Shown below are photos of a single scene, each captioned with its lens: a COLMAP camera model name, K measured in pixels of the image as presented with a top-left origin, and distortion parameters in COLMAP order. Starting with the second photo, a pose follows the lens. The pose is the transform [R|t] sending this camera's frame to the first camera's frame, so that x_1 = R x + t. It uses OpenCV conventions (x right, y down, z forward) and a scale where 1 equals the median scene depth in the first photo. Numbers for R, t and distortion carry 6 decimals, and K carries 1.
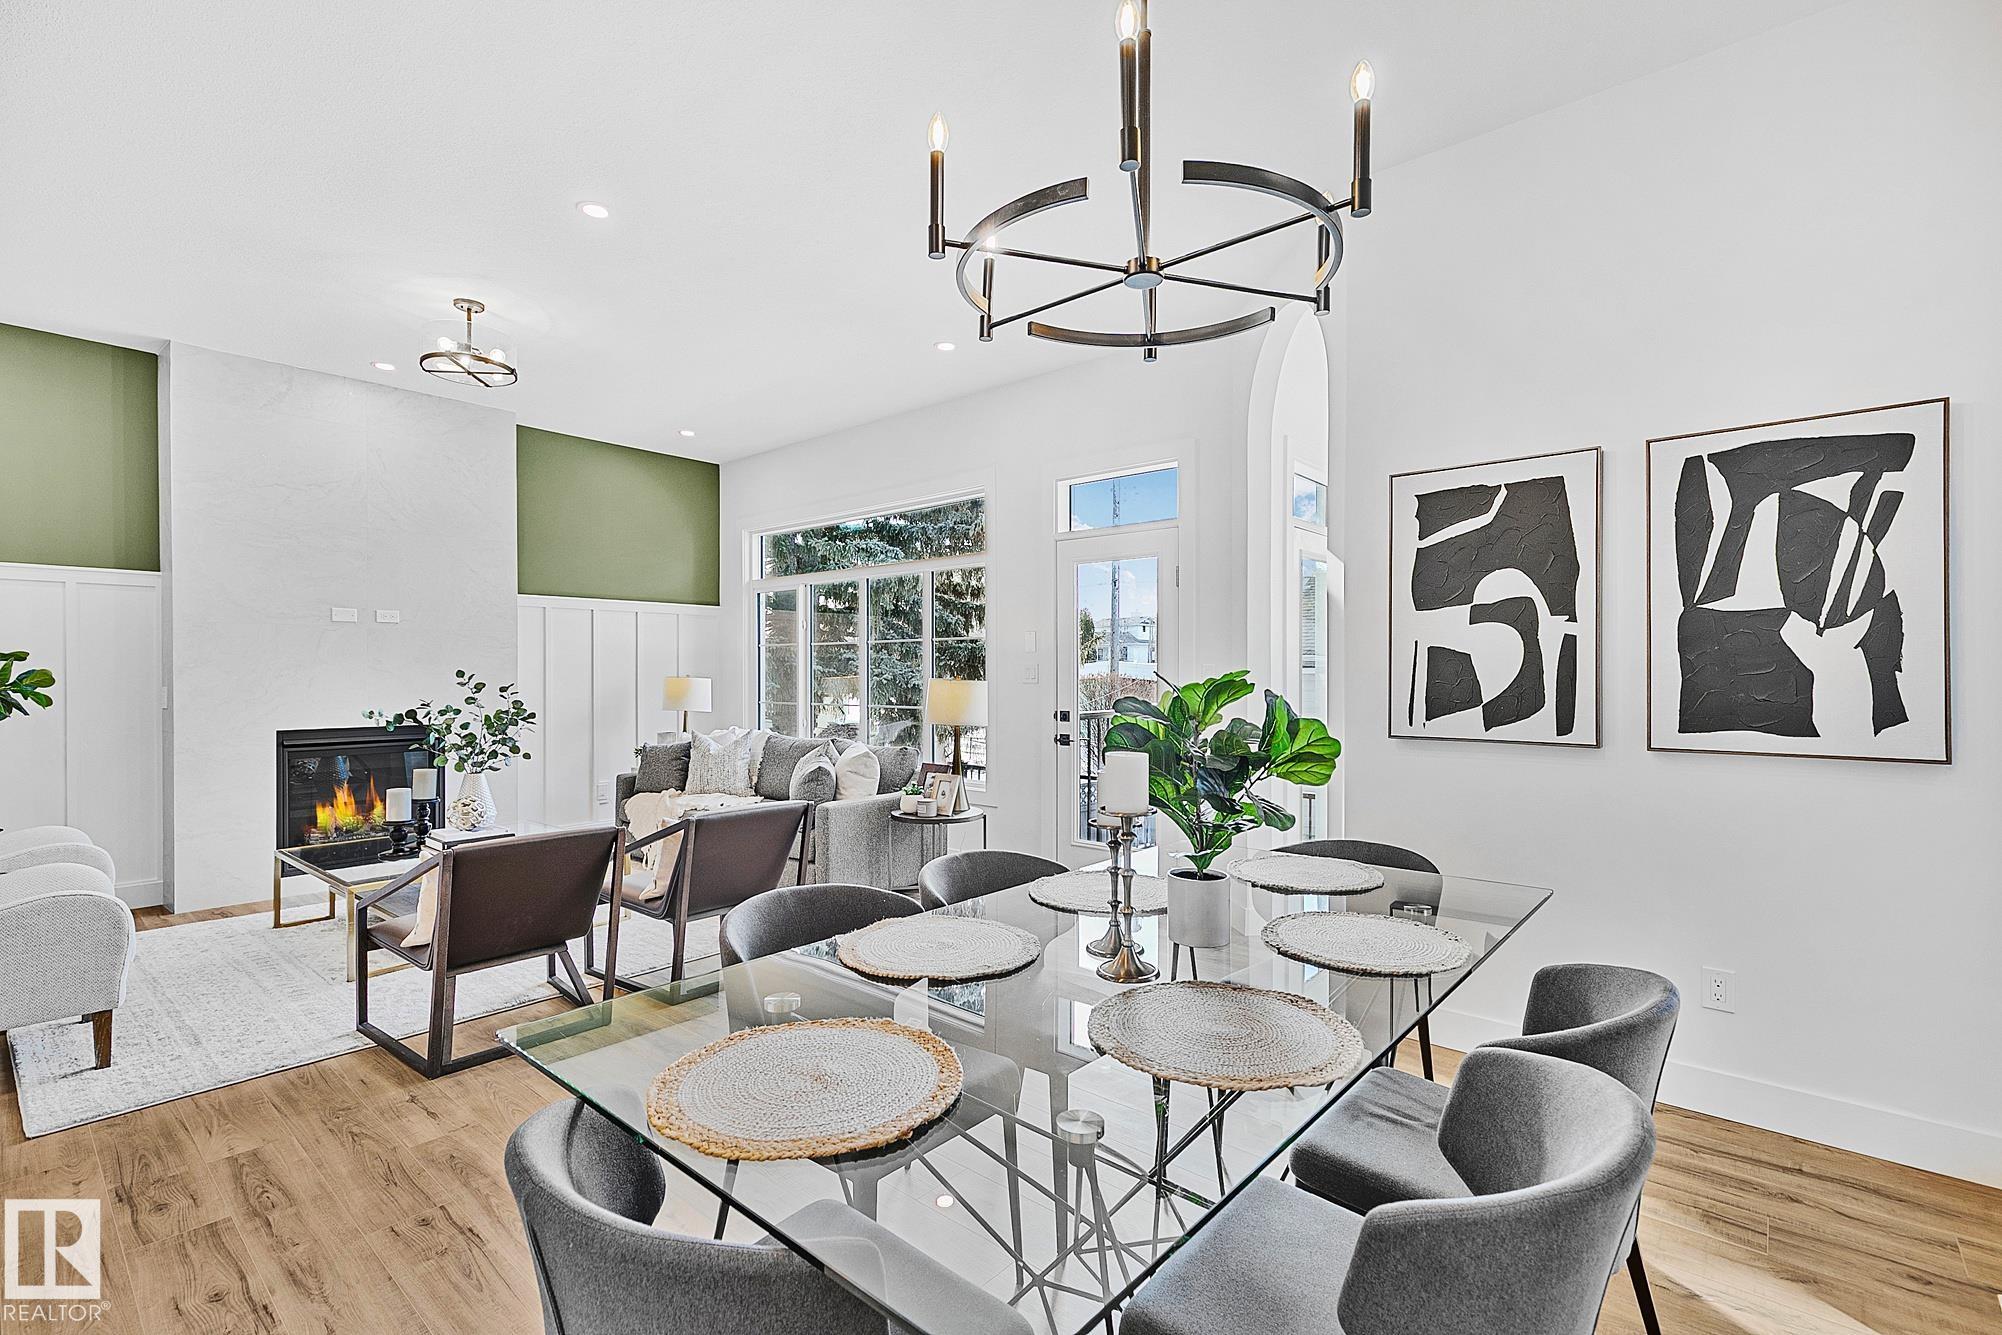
lens RADIAL K [[902.3, 0, 1007.3], [0, 902.3, 672.5], [0, 0, 1]] dist [0.007498, -0.001287]
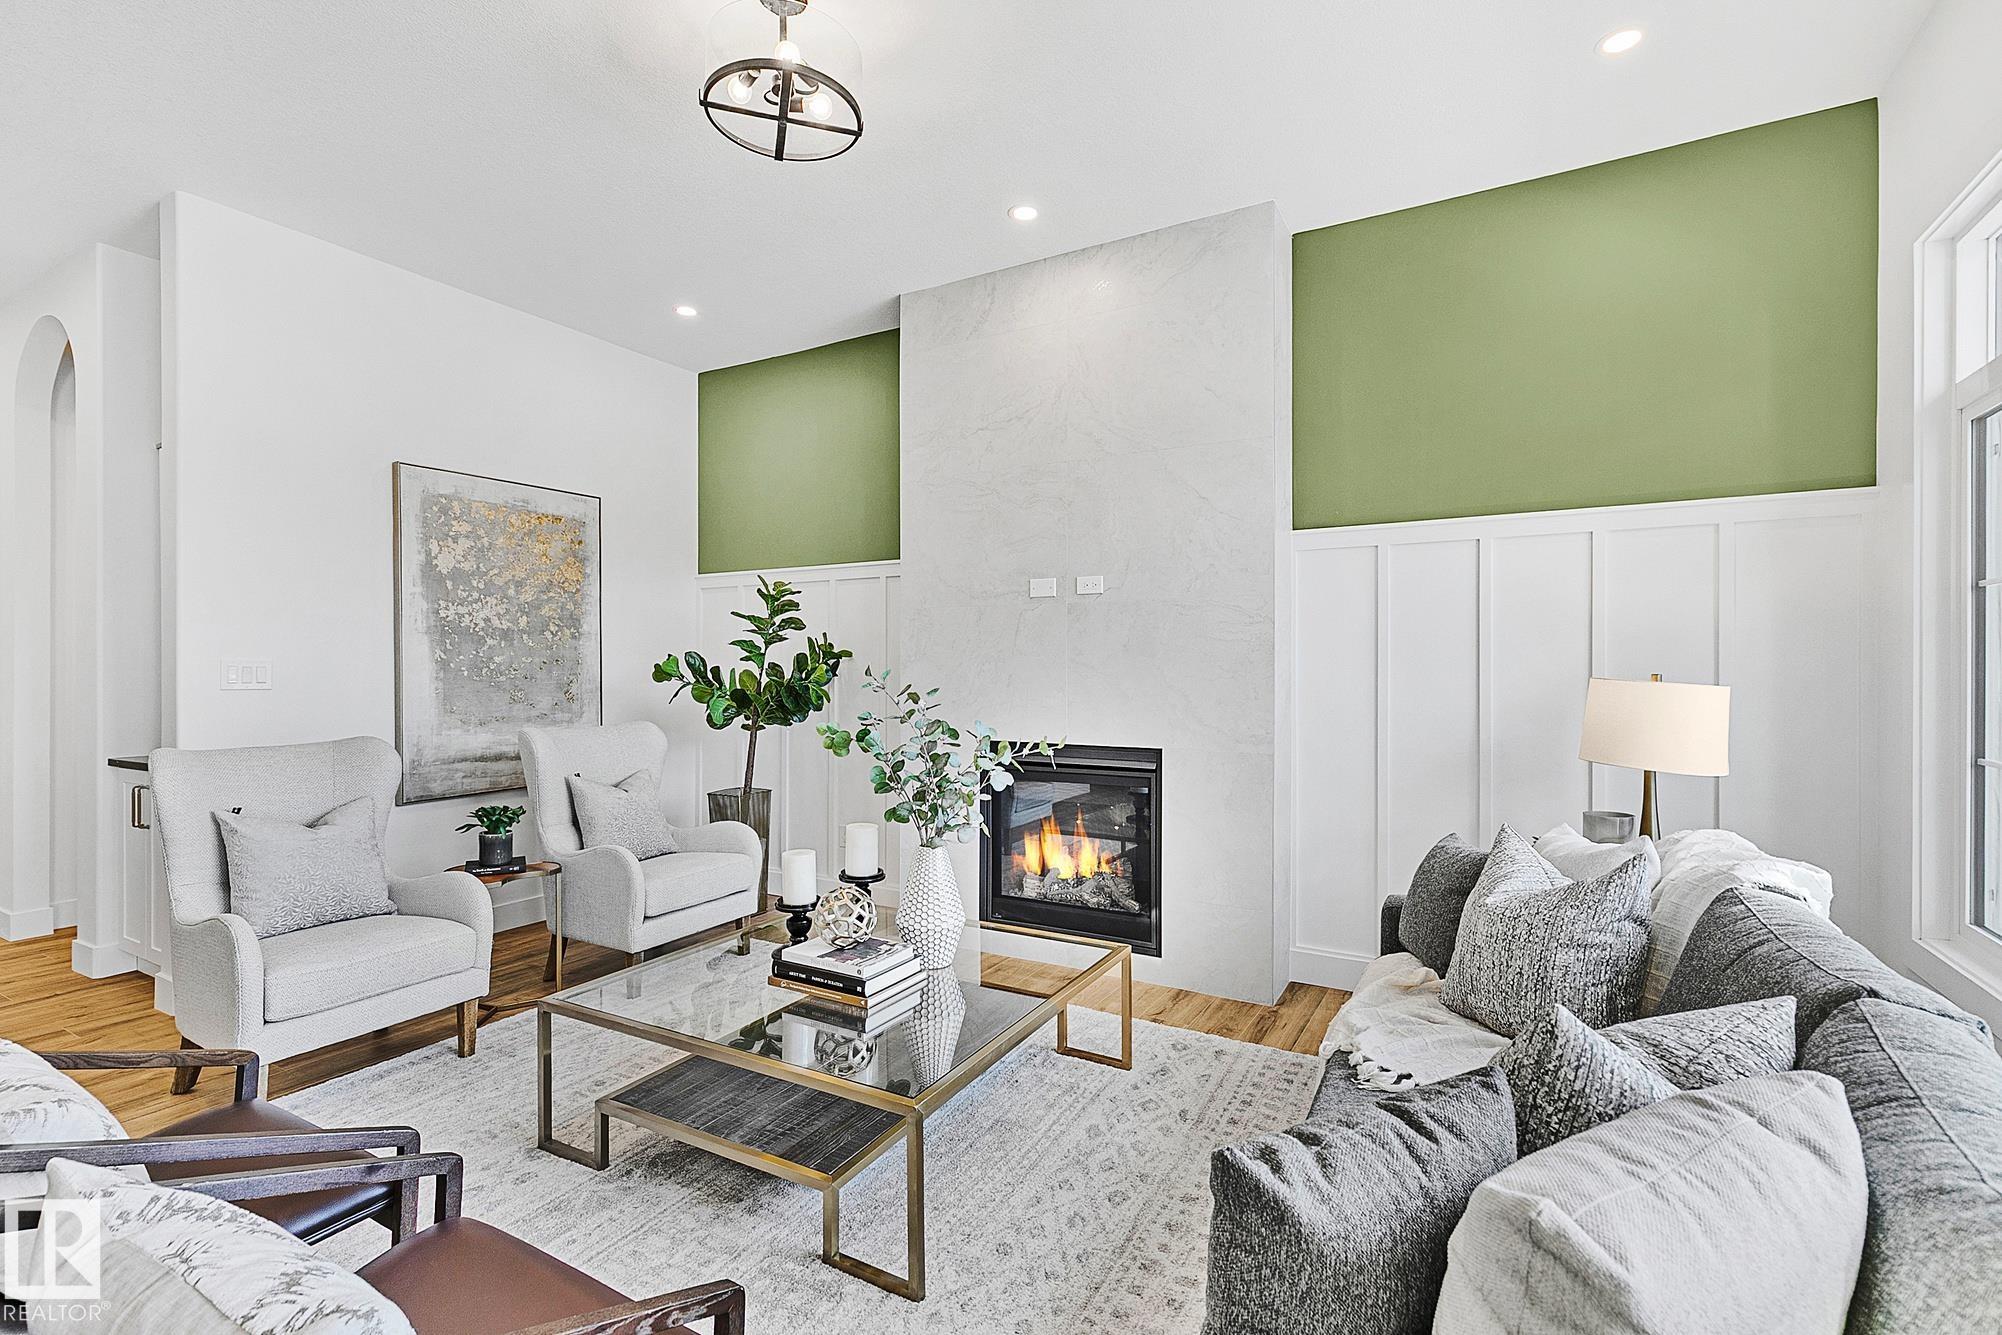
lens RADIAL K [[902.3, 0, 1007.9], [0, 902.3, 669.1], [0, 0, 1]] dist [0.007498, -0.001287]
pose [[0.183034, -0.002344, -0.983104, -0.051873], [0.003800, 0.999991, -0.001677, 0.004863], [0.983099, -0.003428, 0.183041, 1.546050]]
